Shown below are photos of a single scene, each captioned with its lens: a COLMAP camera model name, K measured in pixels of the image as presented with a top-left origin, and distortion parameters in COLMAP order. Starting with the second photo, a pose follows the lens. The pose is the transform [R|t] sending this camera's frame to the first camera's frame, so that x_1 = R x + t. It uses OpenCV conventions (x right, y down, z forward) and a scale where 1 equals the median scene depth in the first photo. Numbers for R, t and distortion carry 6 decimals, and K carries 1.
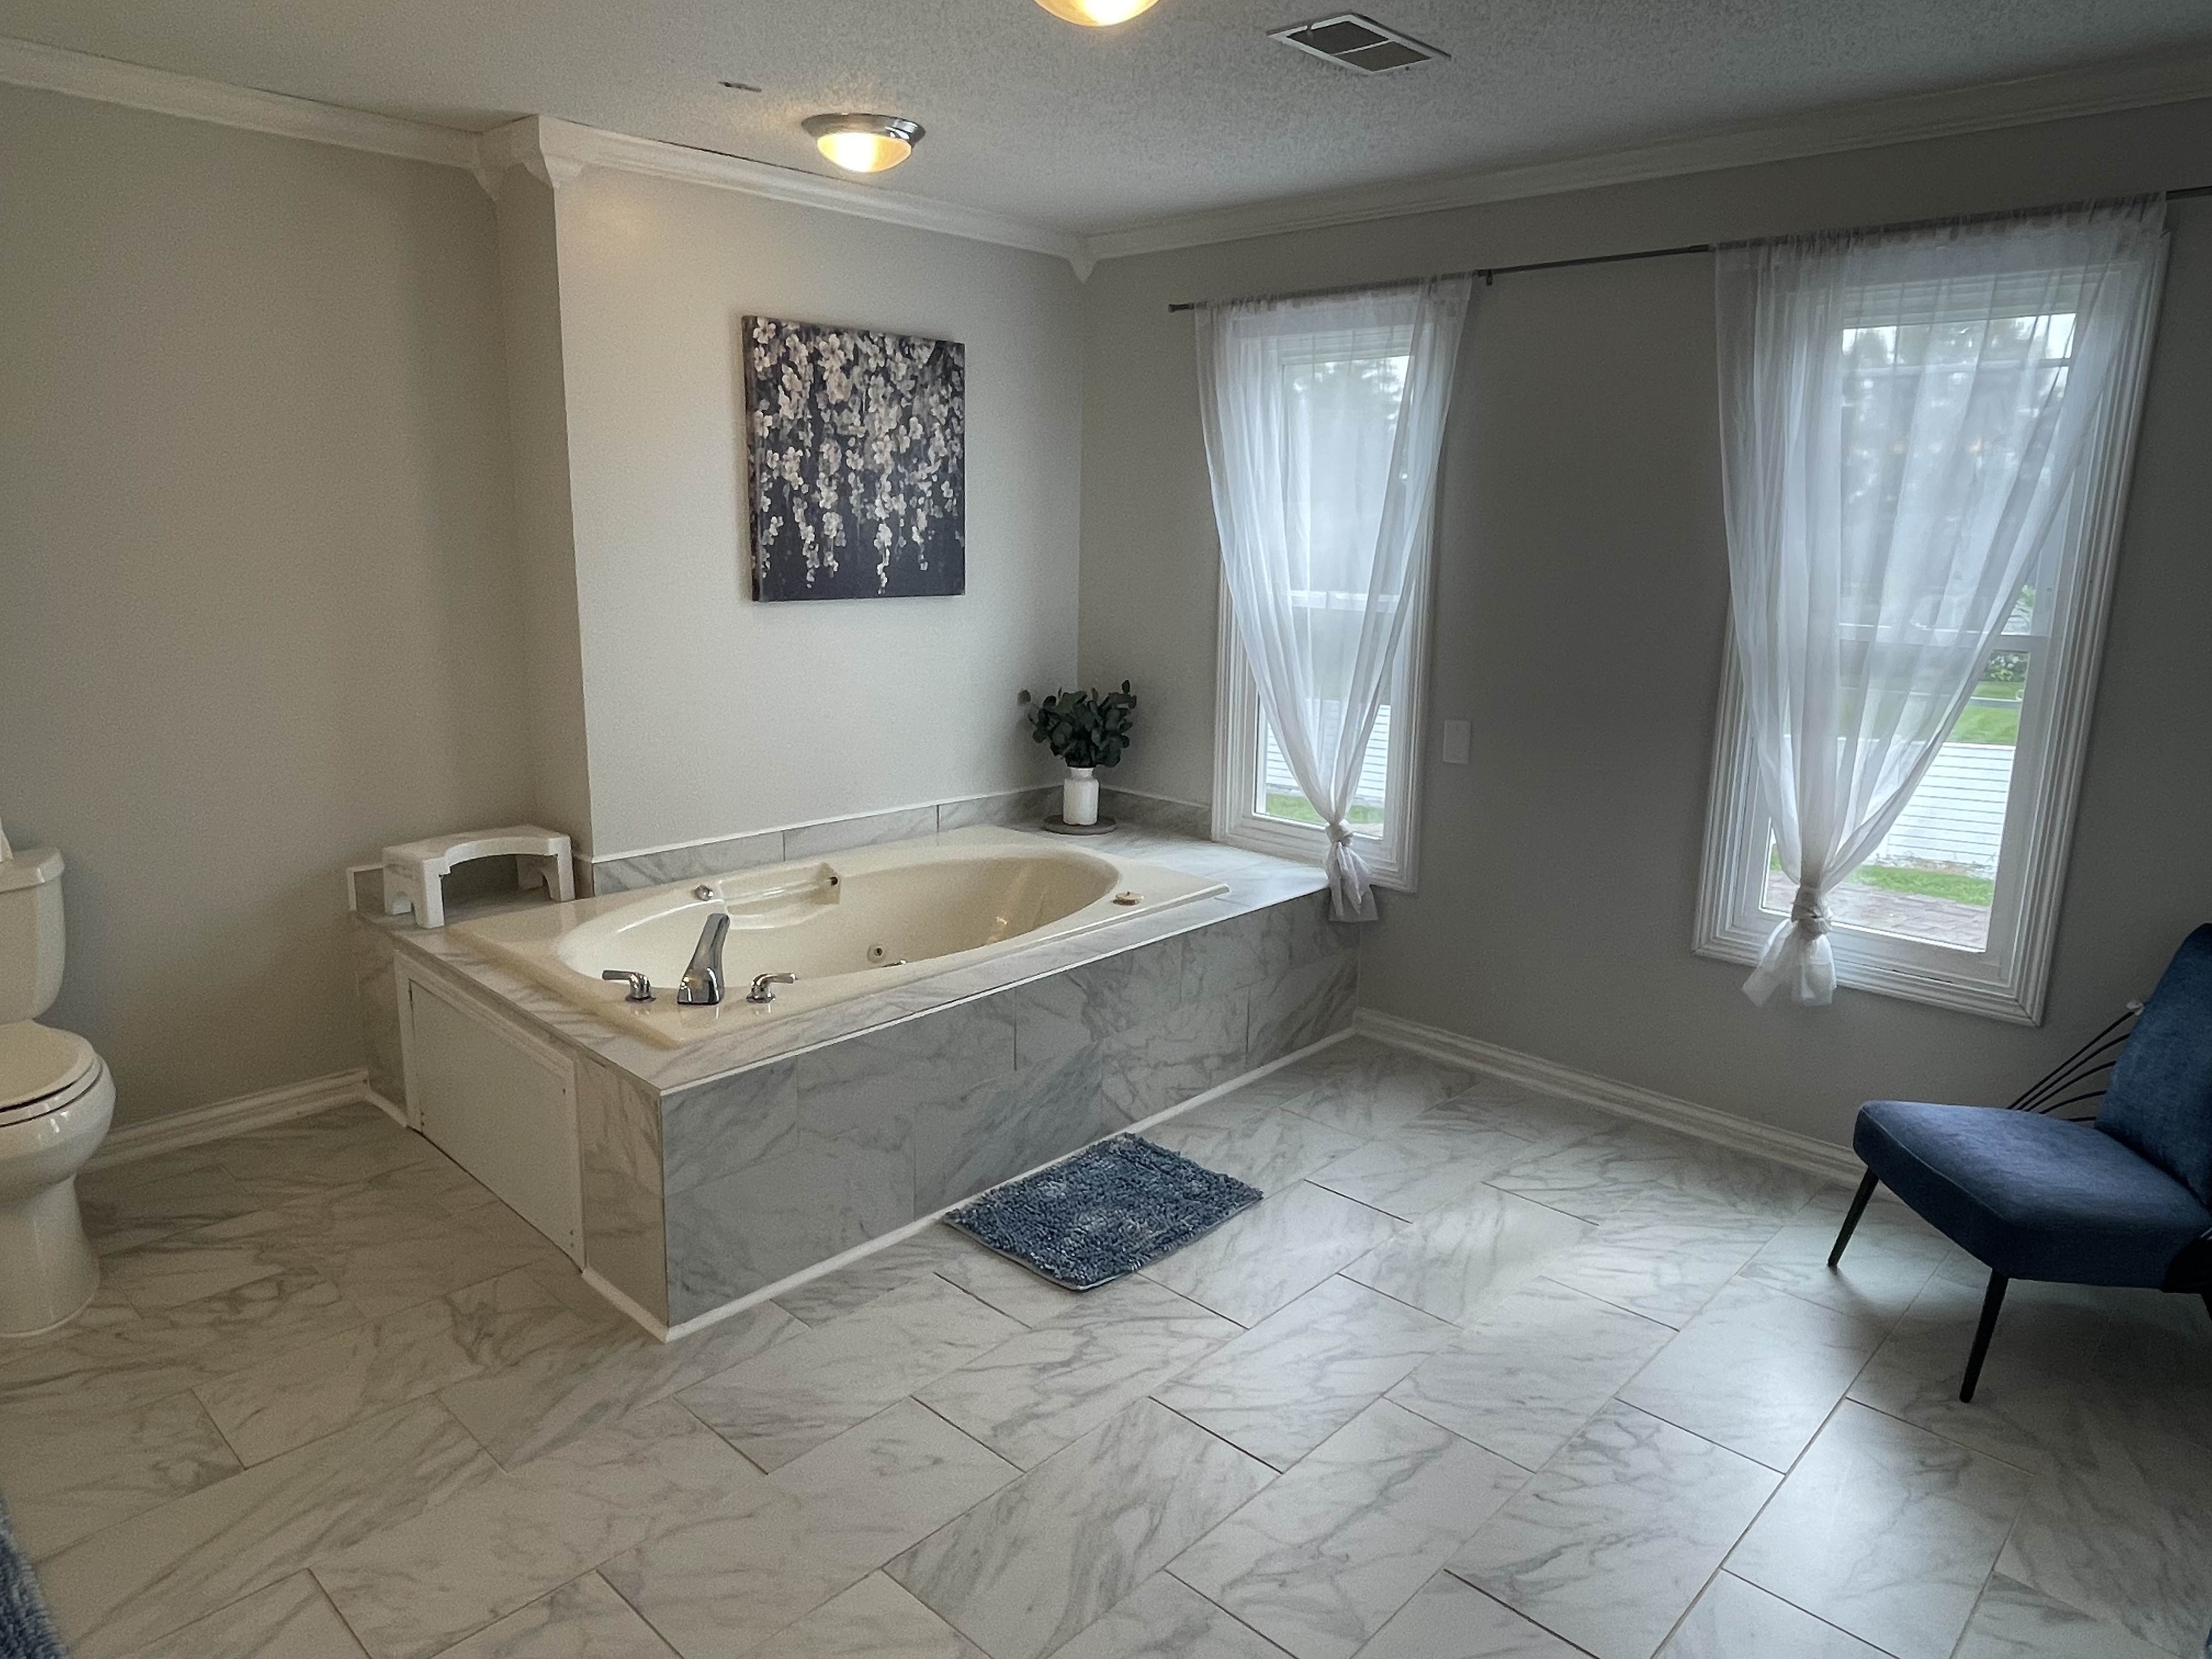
lens RADIAL K [[1409.9, 0, 1092.1], [0, 1409.9, 827.8], [0, 0, 1]] dist [0.003670, -0.007429]
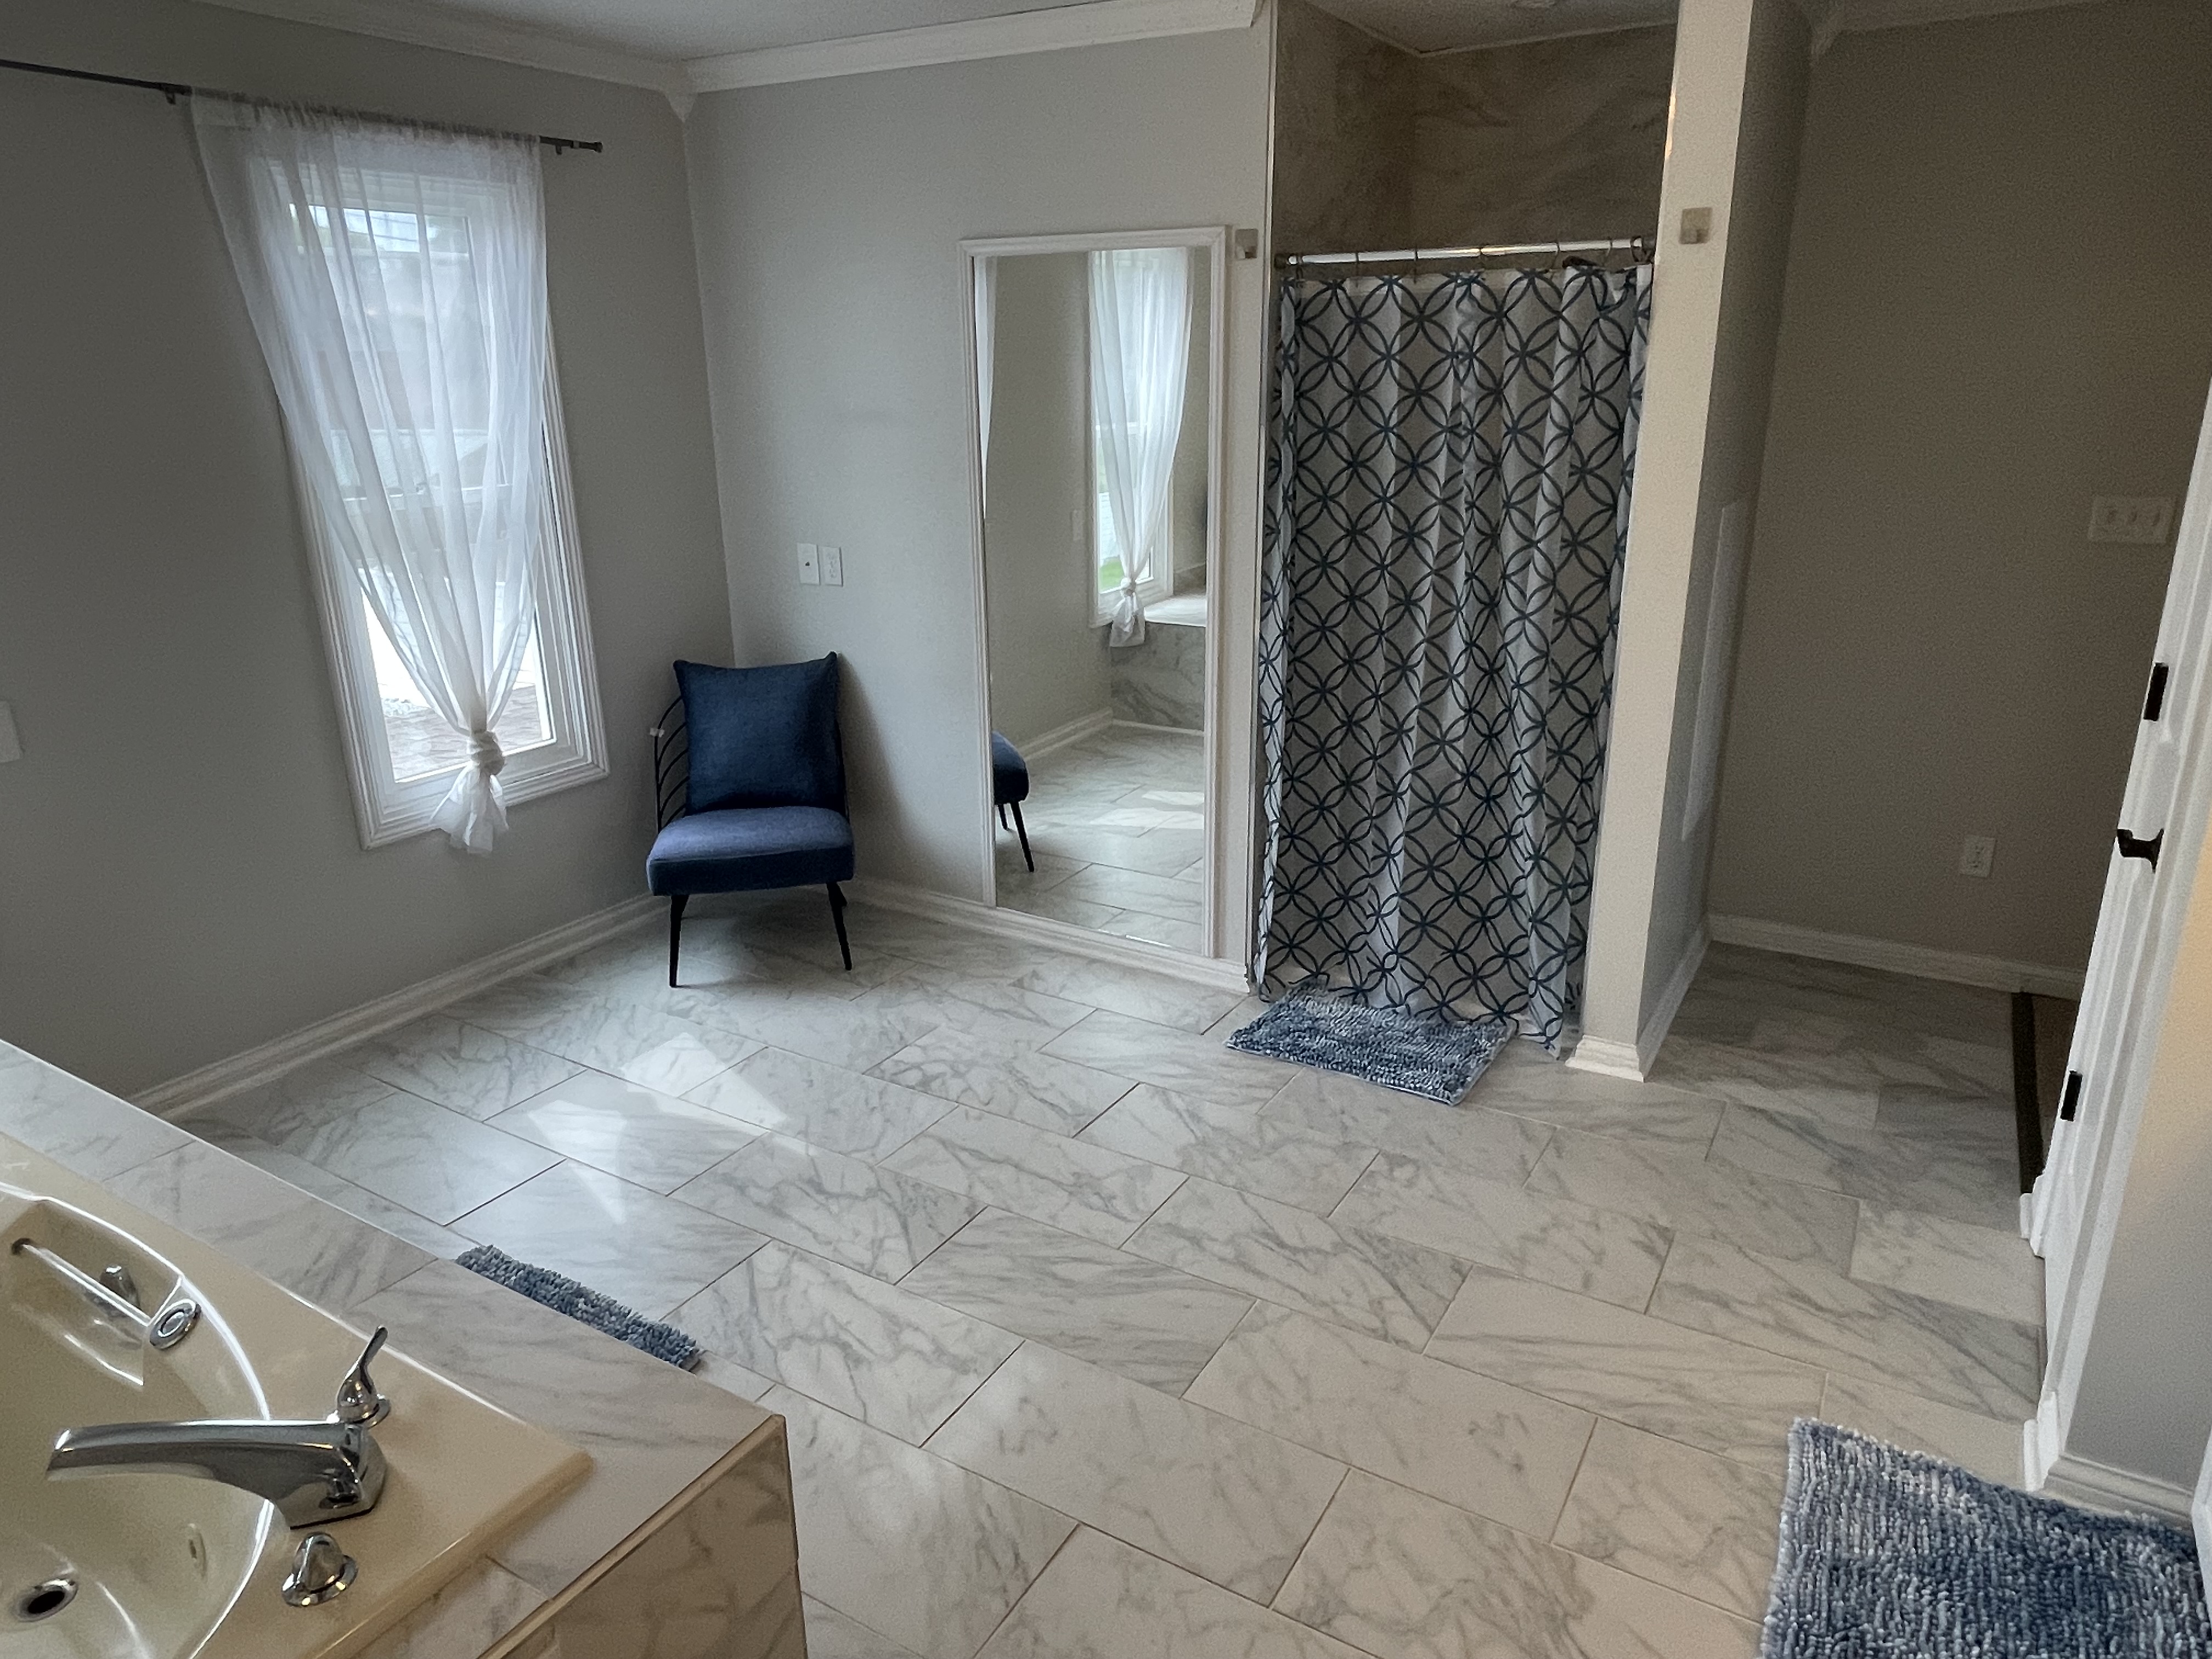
lens RADIAL K [[1409.9, 0, 1112.9], [0, 1409.9, 836.3], [0, 0, 1]] dist [0.003670, -0.007429]
pose [[-0.219437, -0.322105, 0.920921, -0.537719], [0.220437, 0.903149, 0.368414, -0.152227], [-0.950397, 0.283849, -0.127180, 0.568502]]
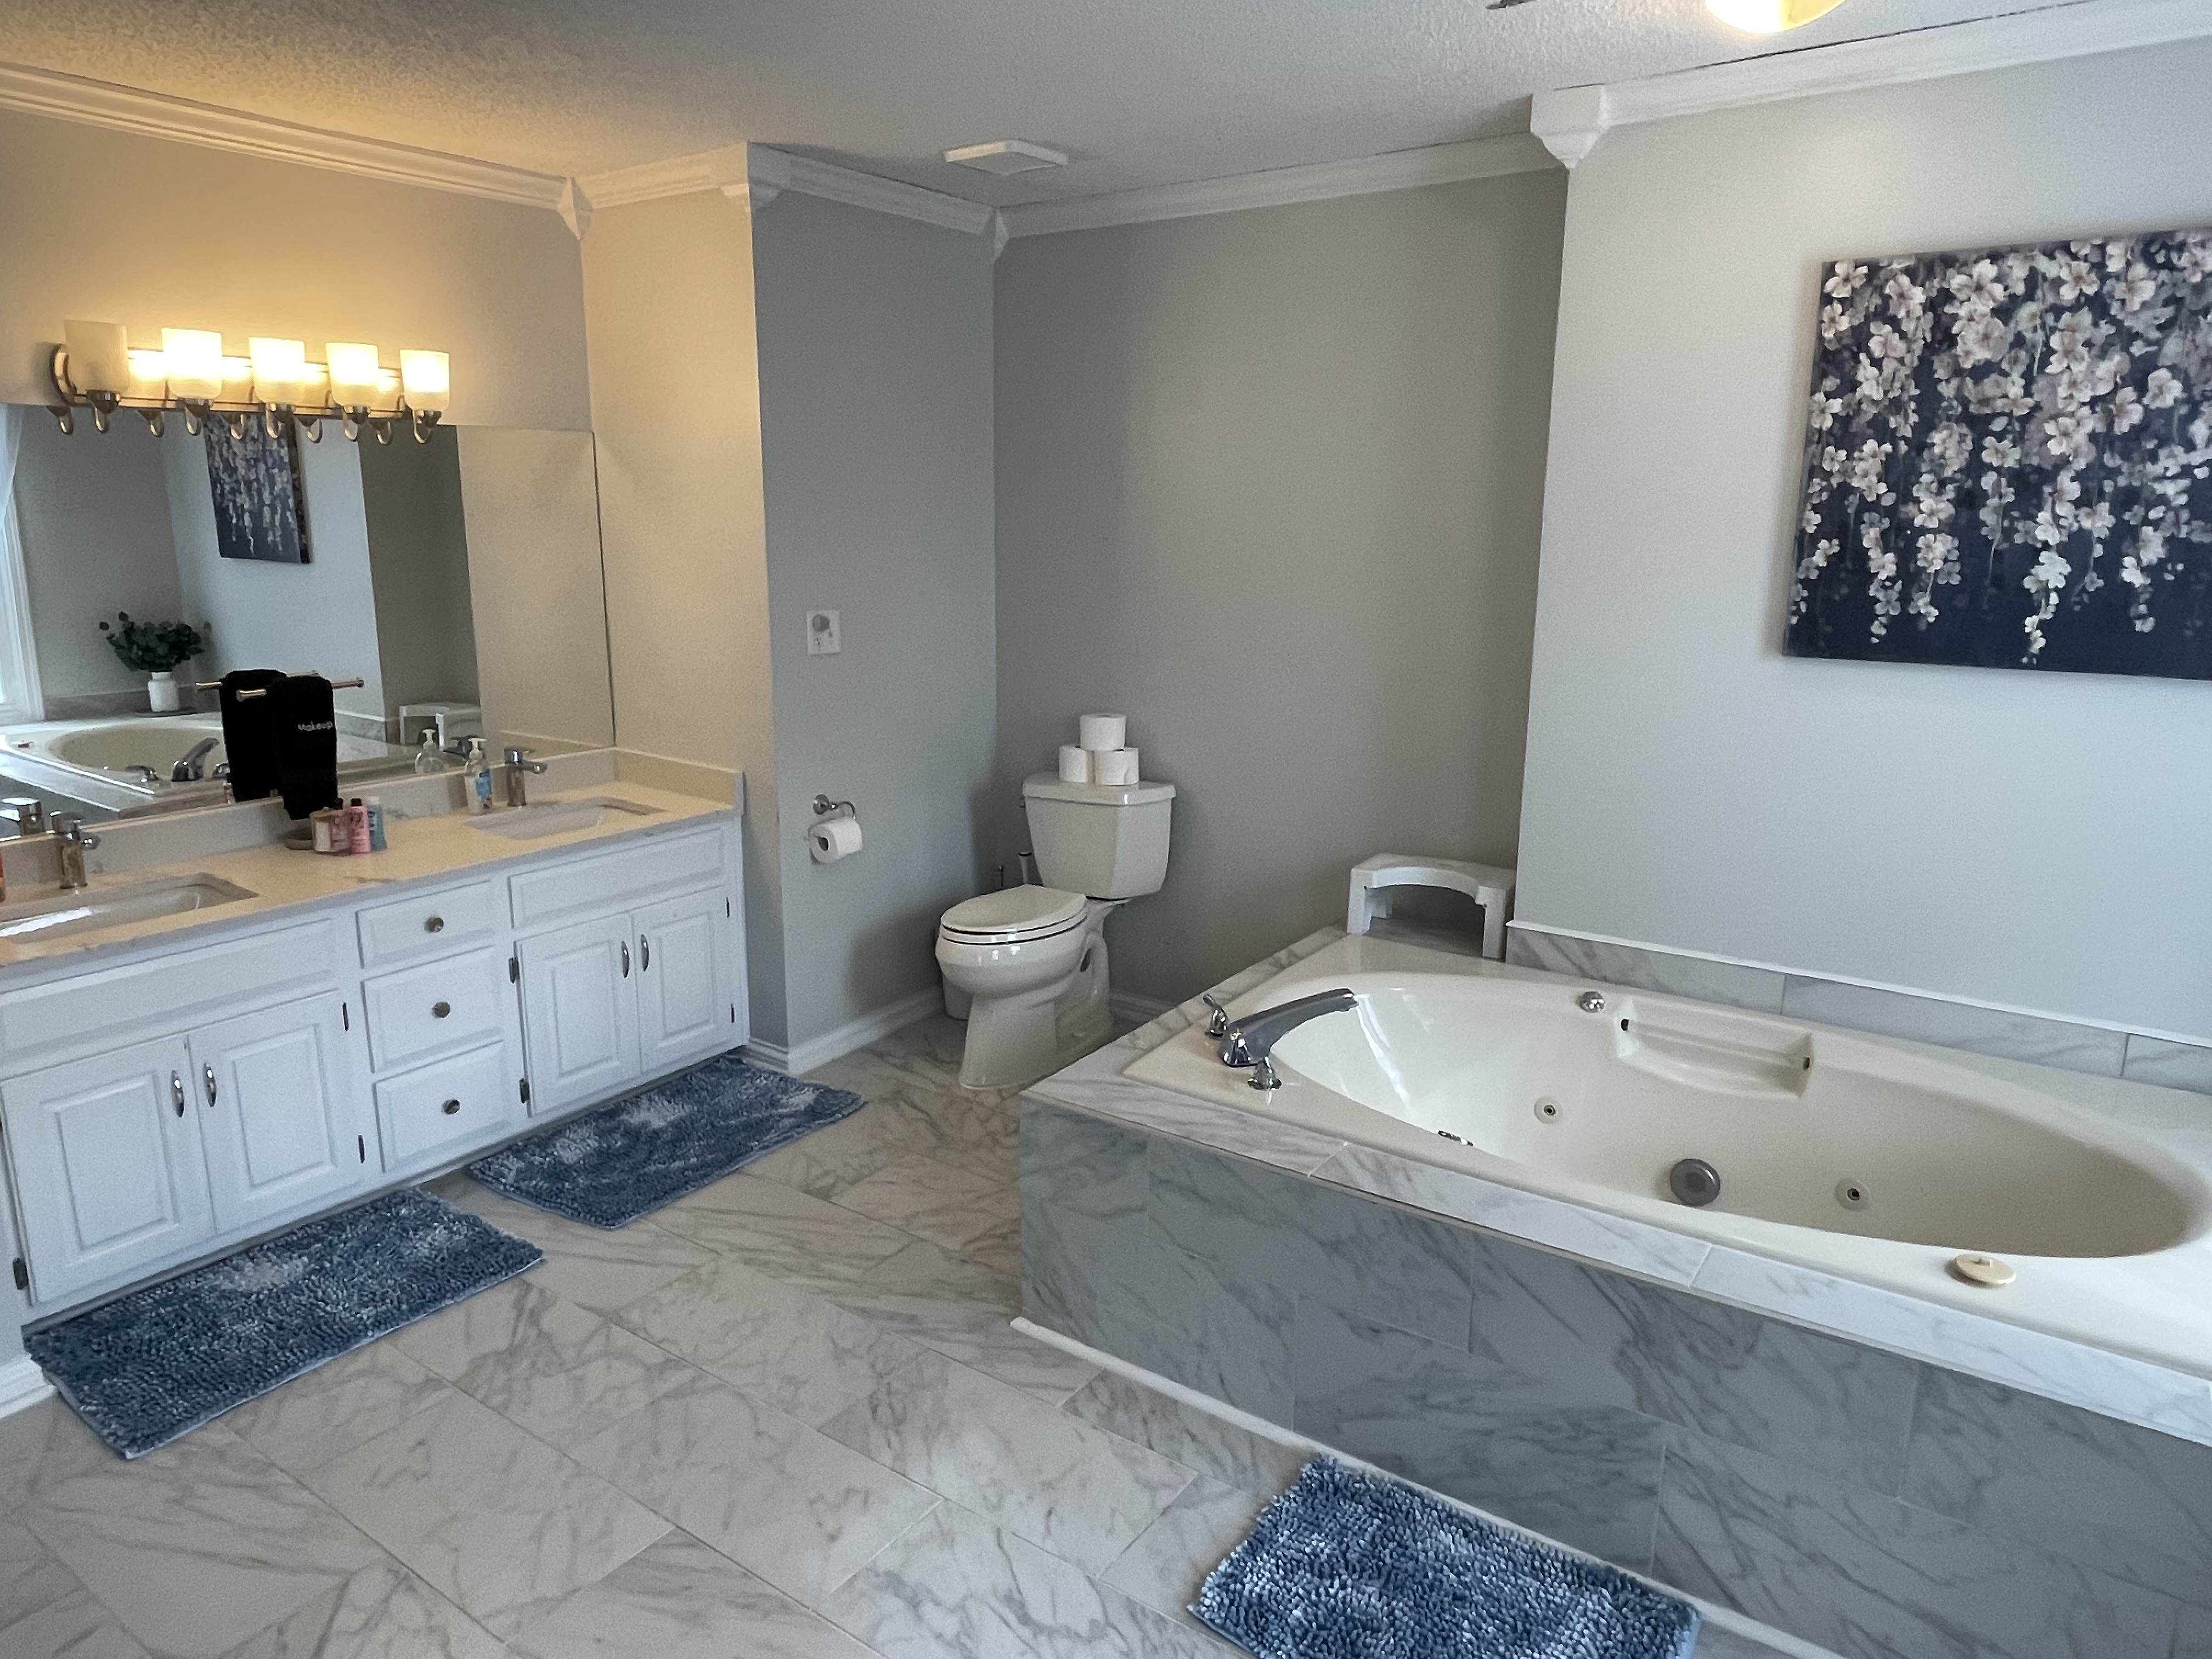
lens RADIAL K [[1409.9, 0, 1082.6], [0, 1409.9, 807.5], [0, 0, 1]] dist [0.003670, -0.007429]
pose [[0.138768, 0.185294, -0.972836, 0.440044], [-0.212974, 0.964939, 0.153410, -0.119940], [0.967153, 0.185900, 0.173366, 0.540020]]
